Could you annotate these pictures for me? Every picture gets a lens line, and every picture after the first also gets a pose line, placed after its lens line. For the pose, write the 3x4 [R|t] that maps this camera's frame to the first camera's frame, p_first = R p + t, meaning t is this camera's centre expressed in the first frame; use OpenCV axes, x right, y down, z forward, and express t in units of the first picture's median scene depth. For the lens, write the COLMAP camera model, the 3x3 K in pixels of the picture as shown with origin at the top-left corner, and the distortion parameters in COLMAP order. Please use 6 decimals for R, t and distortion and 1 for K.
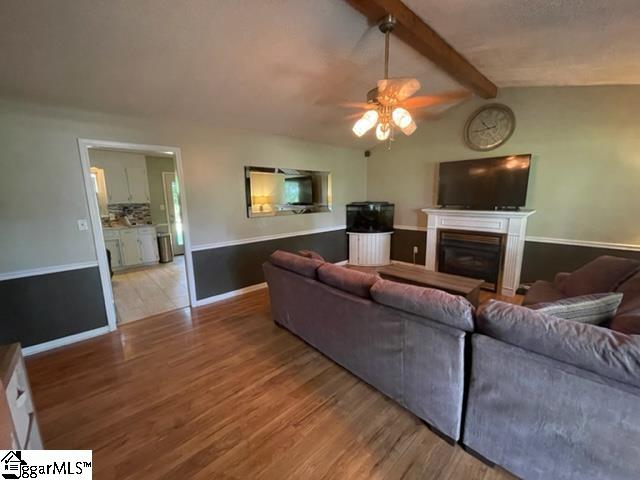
lens RADIAL K [[258.2, 0, 320.0], [0, 258.2, 240.0], [0, 0, 1]] dist [-0.001666, -0.000088]
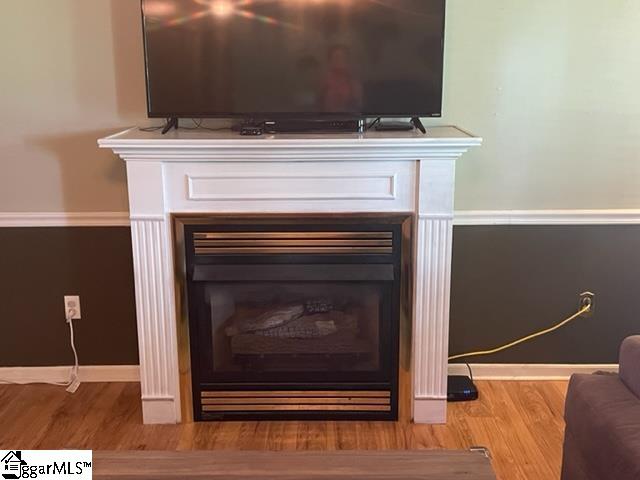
lens RADIAL K [[731.8, 0, 320.0], [0, 731.8, 240.0], [0, 0, 1]] dist [0.133374, 0.002690]
pose [[0.690549, -0.144402, 0.708725, 0.068113], [0.119954, 0.989163, 0.084664, -0.071387], [-0.713270, 0.026549, 0.700387, 0.470184]]
